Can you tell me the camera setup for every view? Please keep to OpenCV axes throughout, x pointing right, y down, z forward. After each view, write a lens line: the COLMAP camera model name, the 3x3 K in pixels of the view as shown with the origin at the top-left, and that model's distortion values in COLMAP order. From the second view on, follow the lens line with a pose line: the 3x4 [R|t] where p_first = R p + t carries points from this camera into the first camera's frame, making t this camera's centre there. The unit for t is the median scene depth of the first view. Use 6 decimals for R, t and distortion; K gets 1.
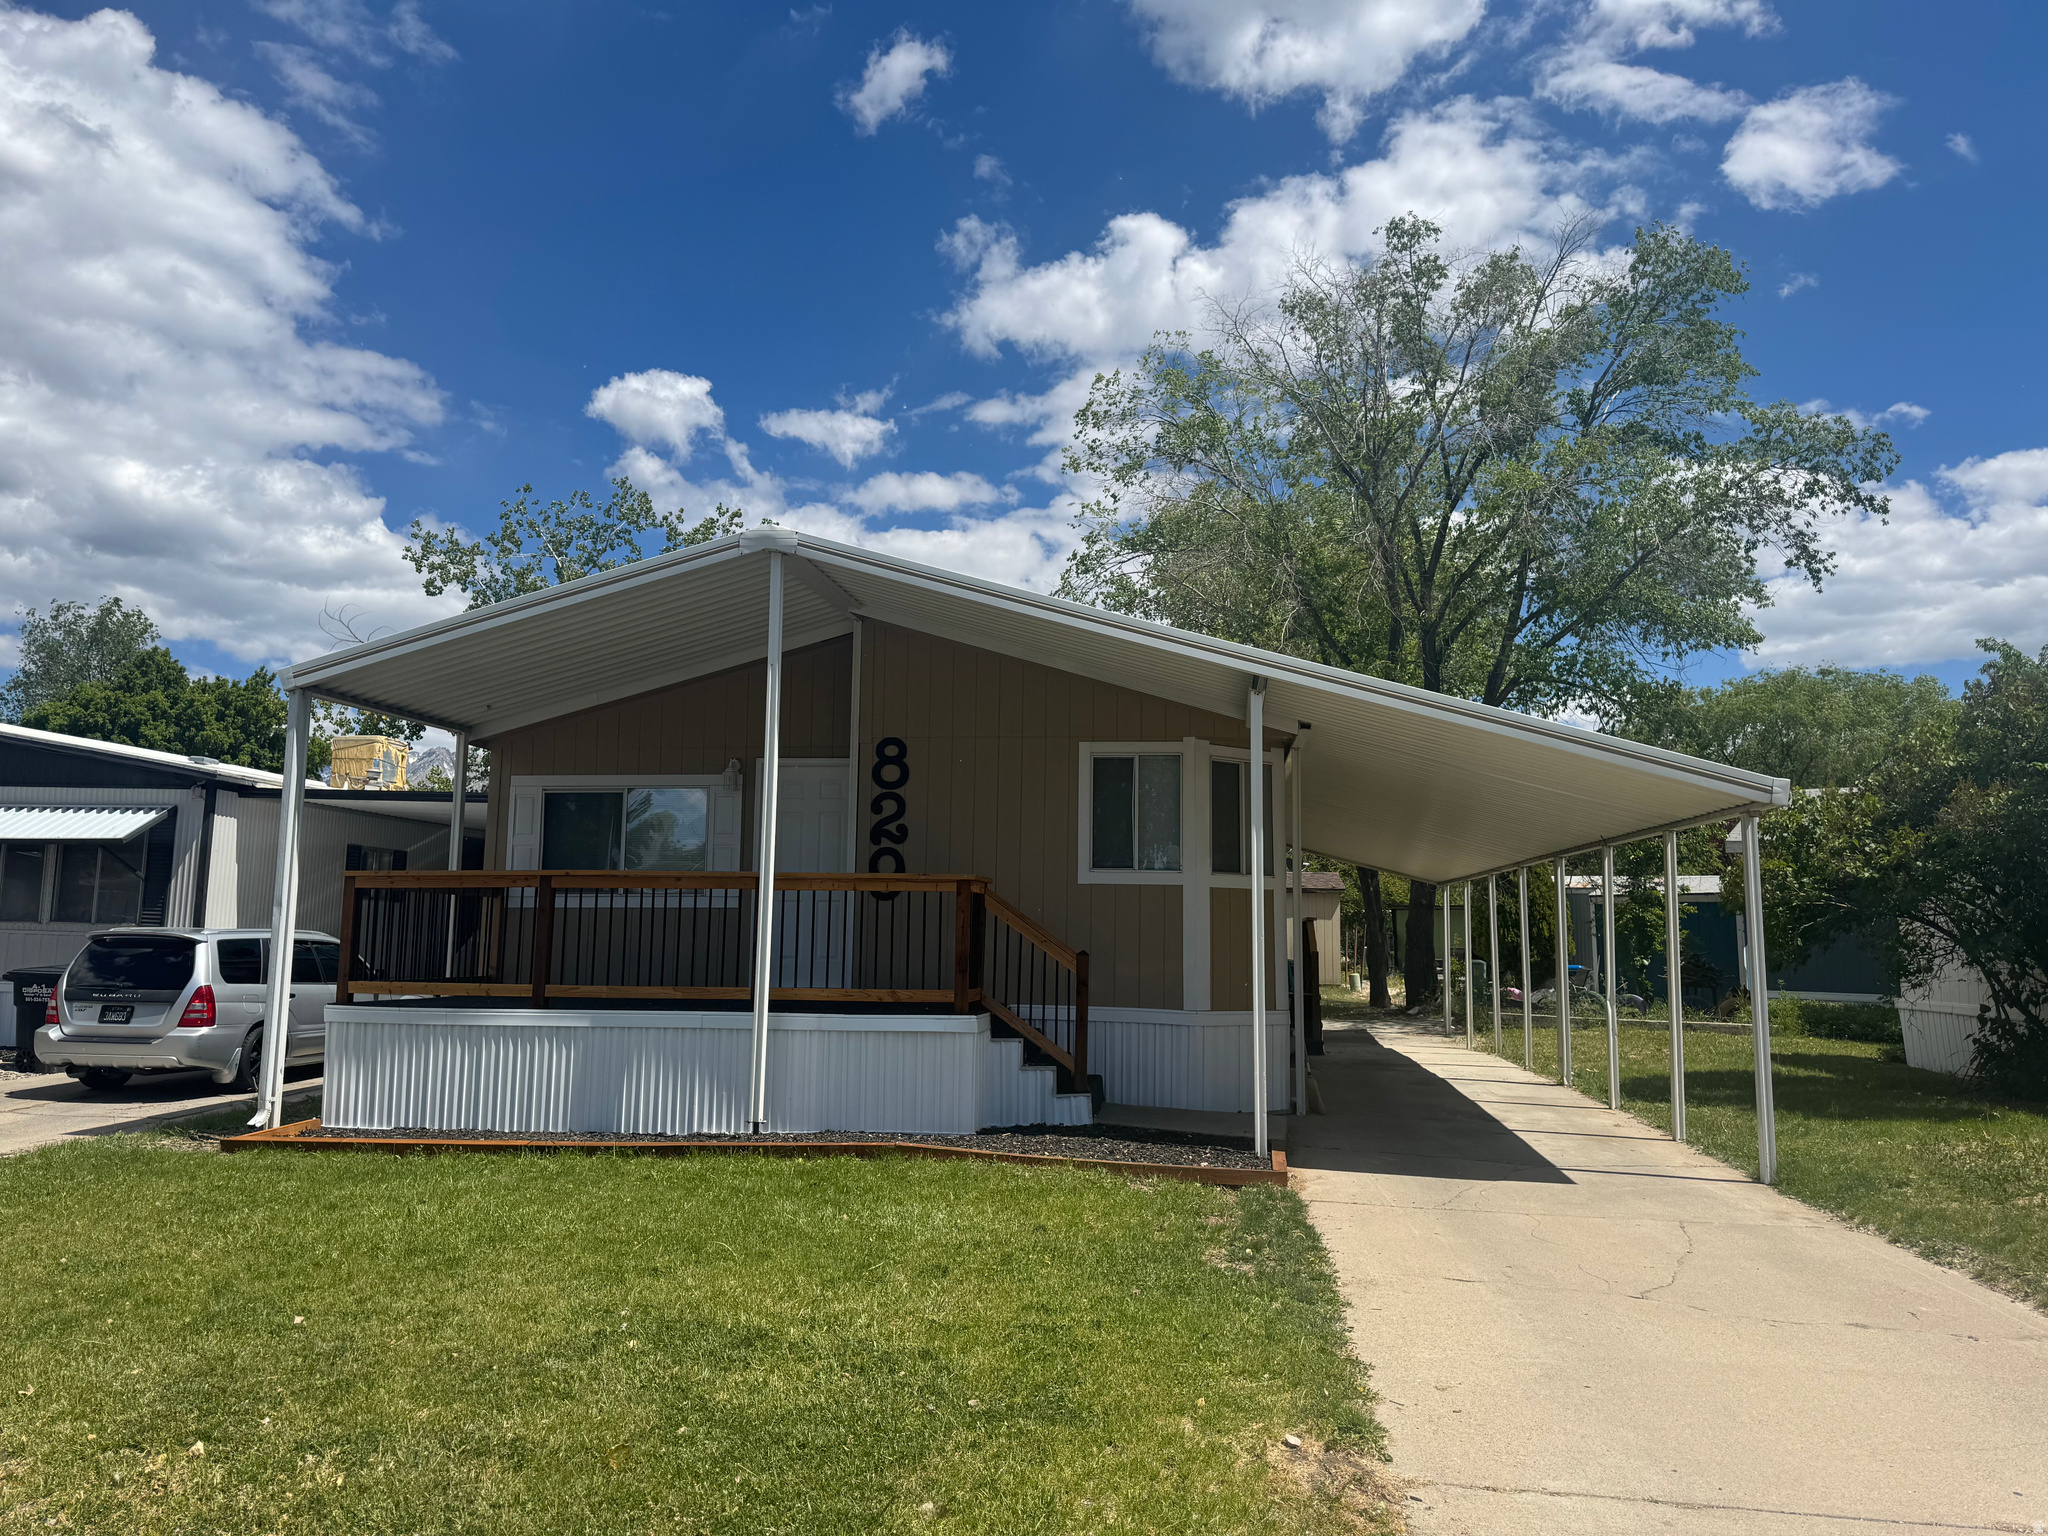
lens RADIAL K [[1458.9, 0, 1024.0], [0, 1458.9, 768.0], [0, 0, 1]] dist [0.101026, -0.126263]
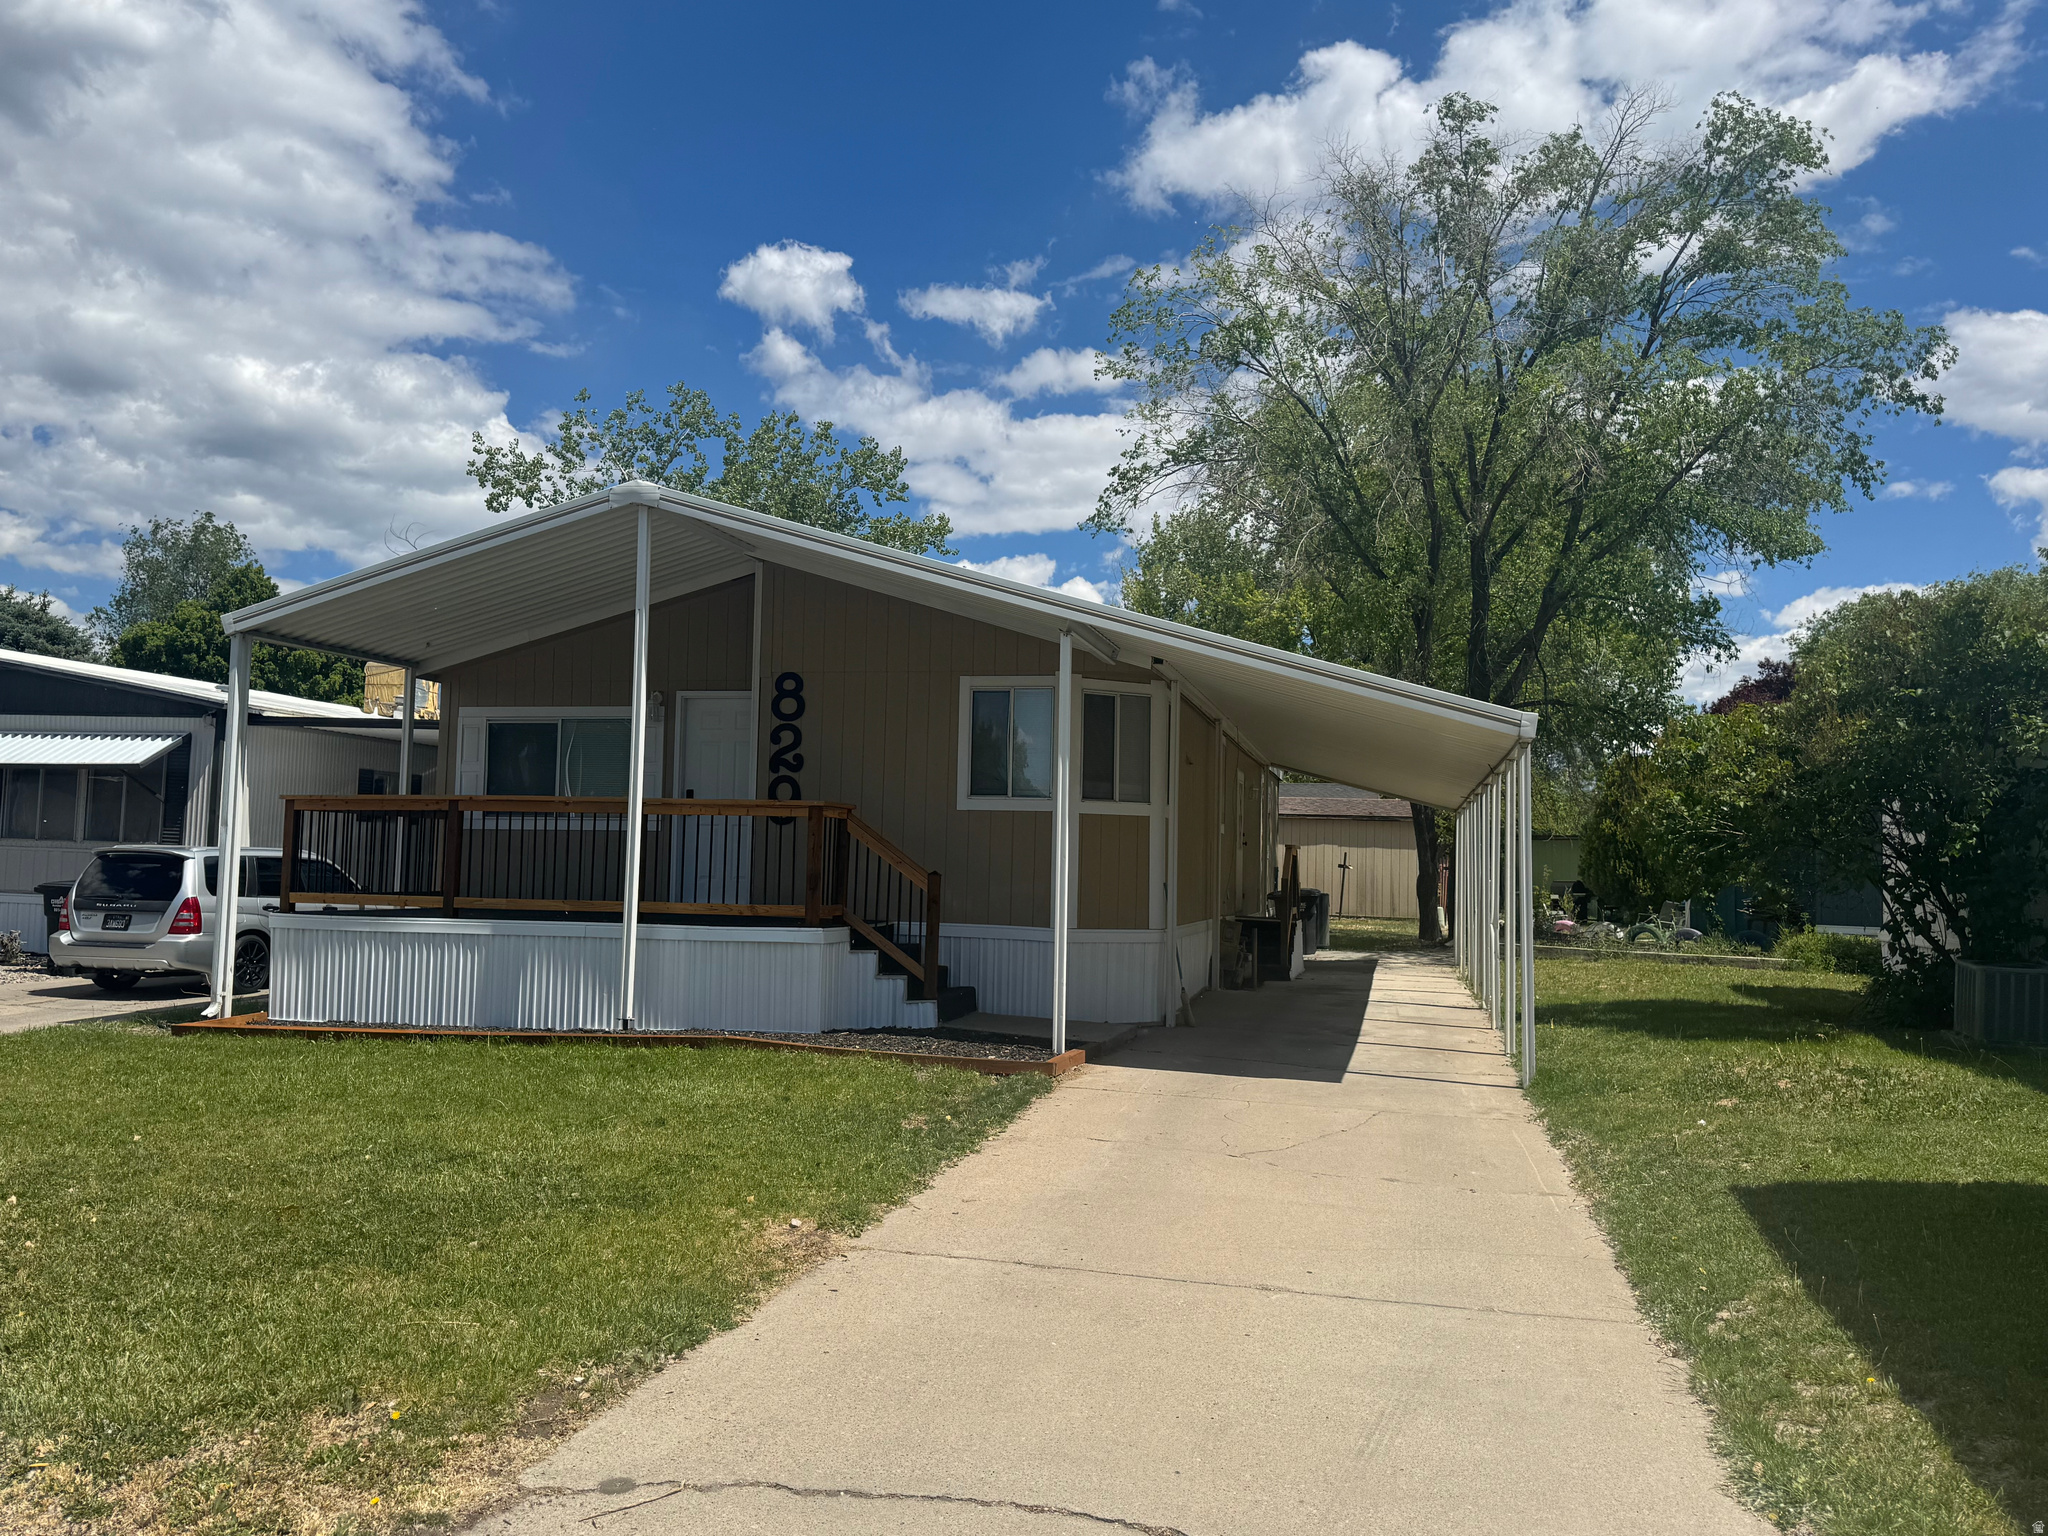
lens RADIAL K [[1610.7, 0, 1024.0], [0, 1610.7, 768.0], [0, 0, 1]] dist [0.091471, -0.111927]
pose [[0.995005, 0.000792, -0.099823, 0.198306], [0.004510, 0.998591, 0.052874, -0.012672], [0.099724, -0.053060, 0.993599, -0.155829]]
